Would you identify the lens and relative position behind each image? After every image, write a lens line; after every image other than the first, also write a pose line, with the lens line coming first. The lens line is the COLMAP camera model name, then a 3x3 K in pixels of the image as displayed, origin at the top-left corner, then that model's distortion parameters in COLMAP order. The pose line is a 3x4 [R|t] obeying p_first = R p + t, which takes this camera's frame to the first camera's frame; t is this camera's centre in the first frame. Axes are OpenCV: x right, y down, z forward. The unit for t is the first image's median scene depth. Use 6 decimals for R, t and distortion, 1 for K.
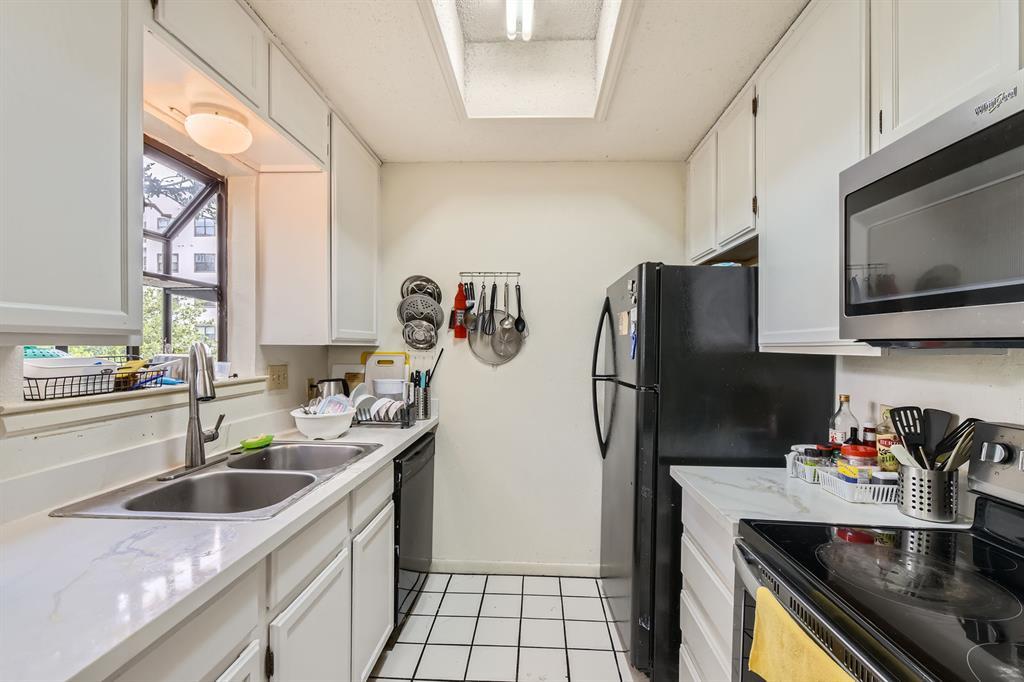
lens RADIAL K [[449.2, 0, 516.8], [0, 449.2, 352.6], [0, 0, 1]] dist [-0.000208, 0.000314]
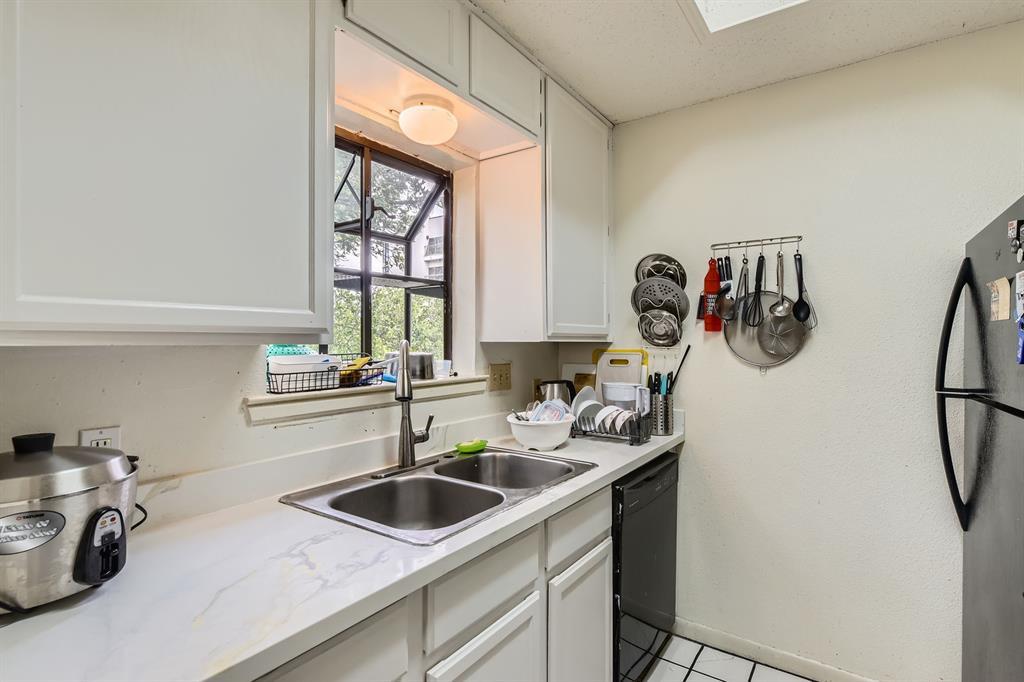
lens RADIAL K [[508.1, 0, 515.3], [0, 508.1, 338.3], [0, 0, 1]] dist [0.002685, 0.001460]
pose [[0.851689, -0.010322, -0.523946, 0.061861], [-0.001266, 0.999763, -0.021754, -0.002724], [0.524047, 0.019191, 0.851473, 0.155584]]
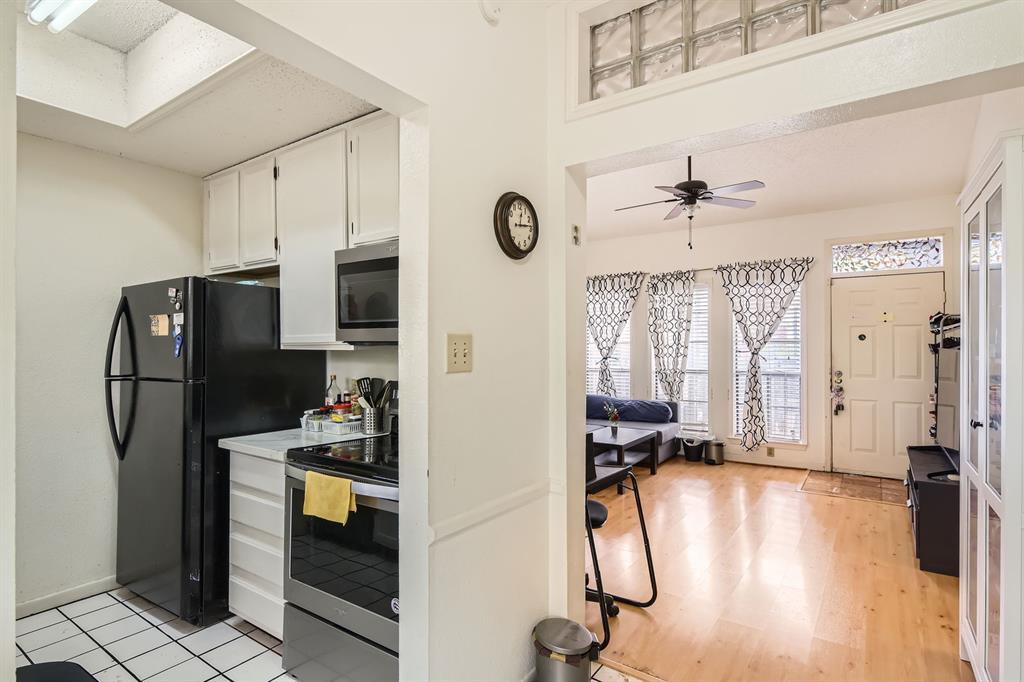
lens RADIAL K [[518.5, 0, 517.1], [0, 518.5, 341.2], [0, 0, 1]] dist [0.002007, -0.000019]
pose [[0.530447, -0.000778, 0.847718, -0.435394], [0.016827, 0.999812, -0.009612, 0.002070], [-0.847551, 0.019363, 0.530360, -0.477856]]
